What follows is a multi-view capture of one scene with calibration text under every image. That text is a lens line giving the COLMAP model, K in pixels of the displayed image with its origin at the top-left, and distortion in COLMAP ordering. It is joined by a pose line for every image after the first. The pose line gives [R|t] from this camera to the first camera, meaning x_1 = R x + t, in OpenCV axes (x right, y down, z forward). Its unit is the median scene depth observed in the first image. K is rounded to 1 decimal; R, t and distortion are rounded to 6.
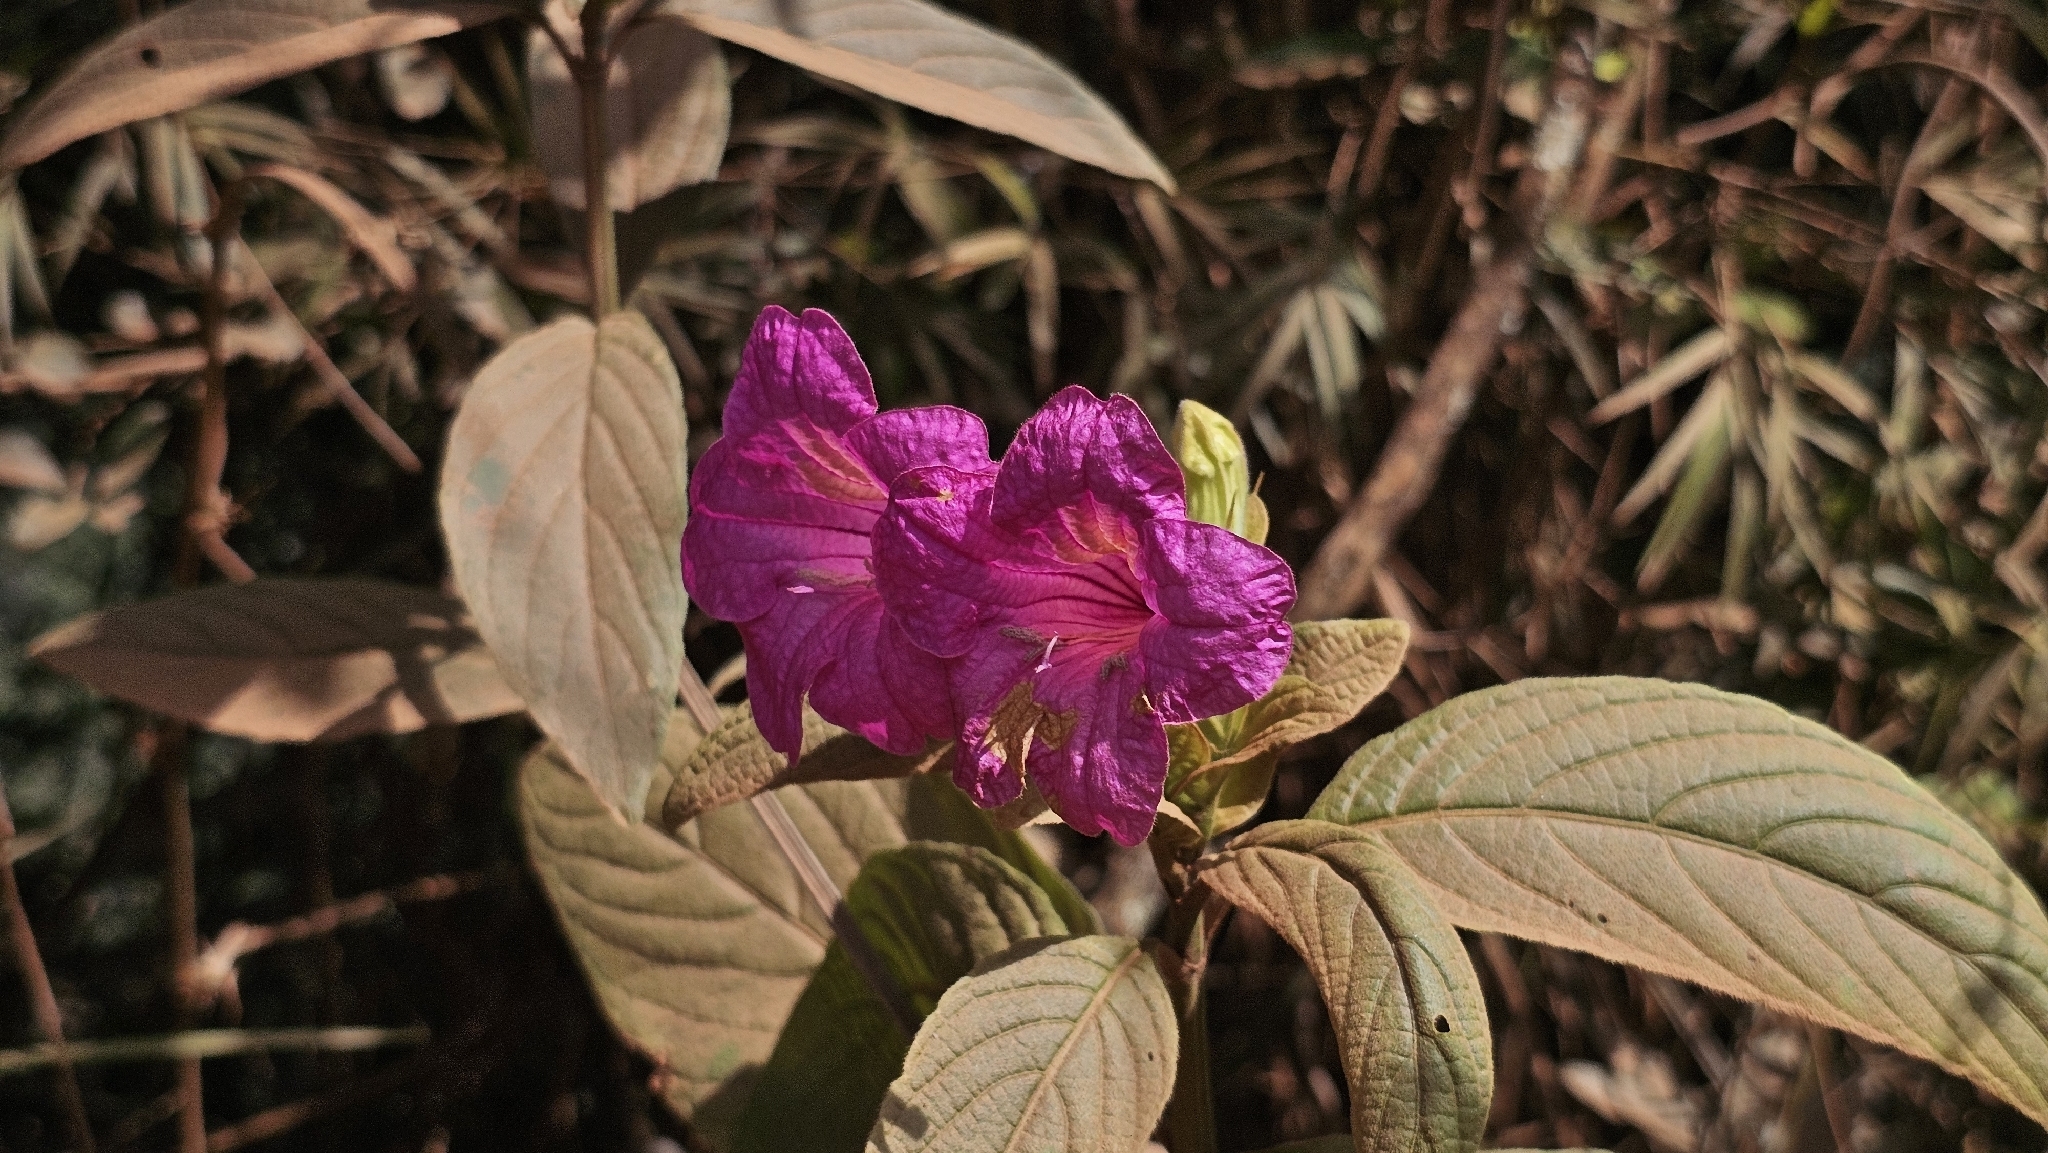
lens RADIAL K [[2919.9, 0, 1024.0], [0, 2919.9, 576.5], [0, 0, 1]] dist [0.249587, -2.796891]
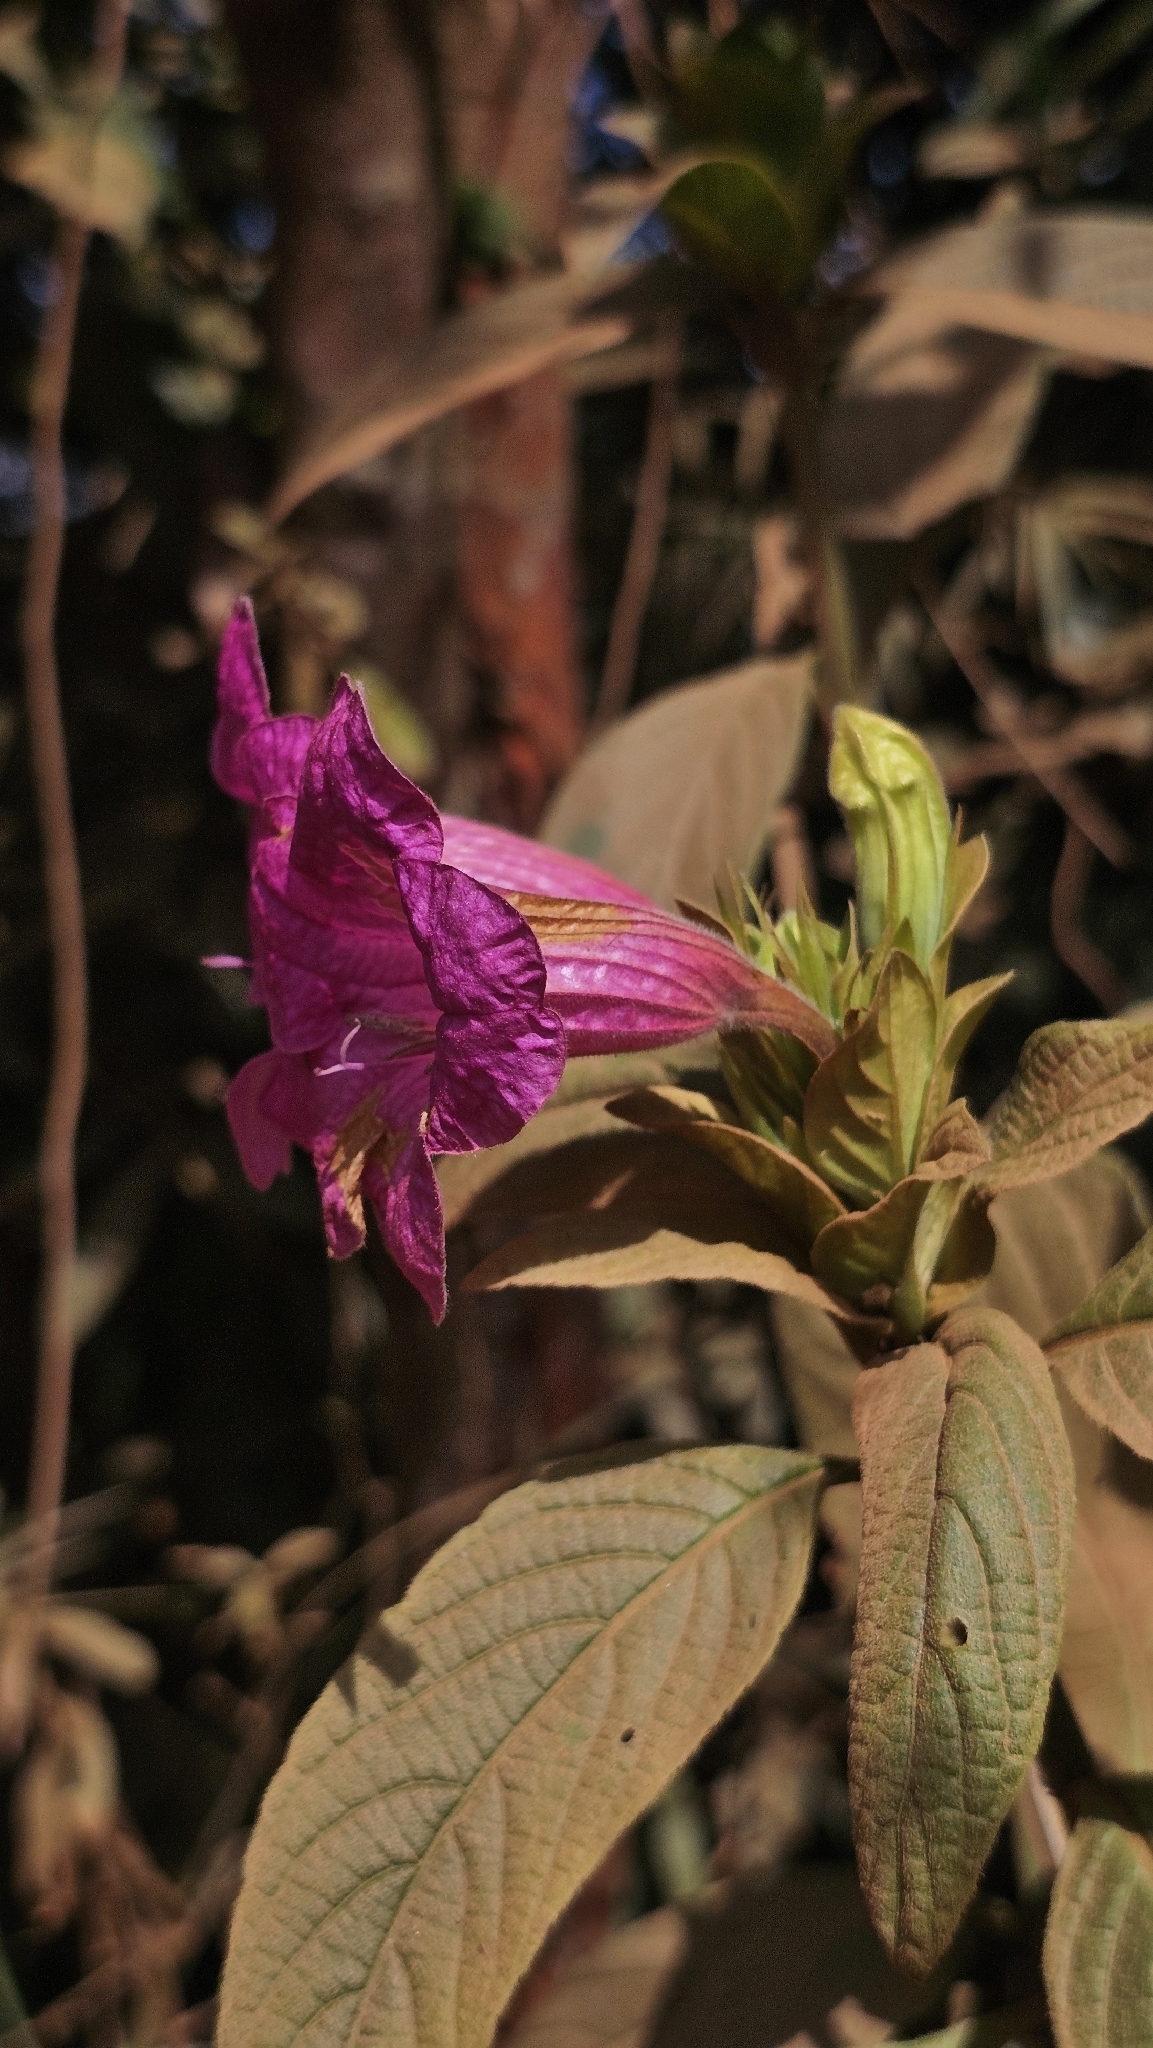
lens RADIAL K [[2919.9, 0, 576.5], [0, 2919.9, 1024.0], [0, 0, 1]] dist [0.249587, -2.796891]
pose [[0.815377, 0.019689, -0.578596, 0.462692], [-0.014007, 0.999800, 0.014283, 0.008798], [0.578761, -0.003541, 0.815489, 0.431408]]
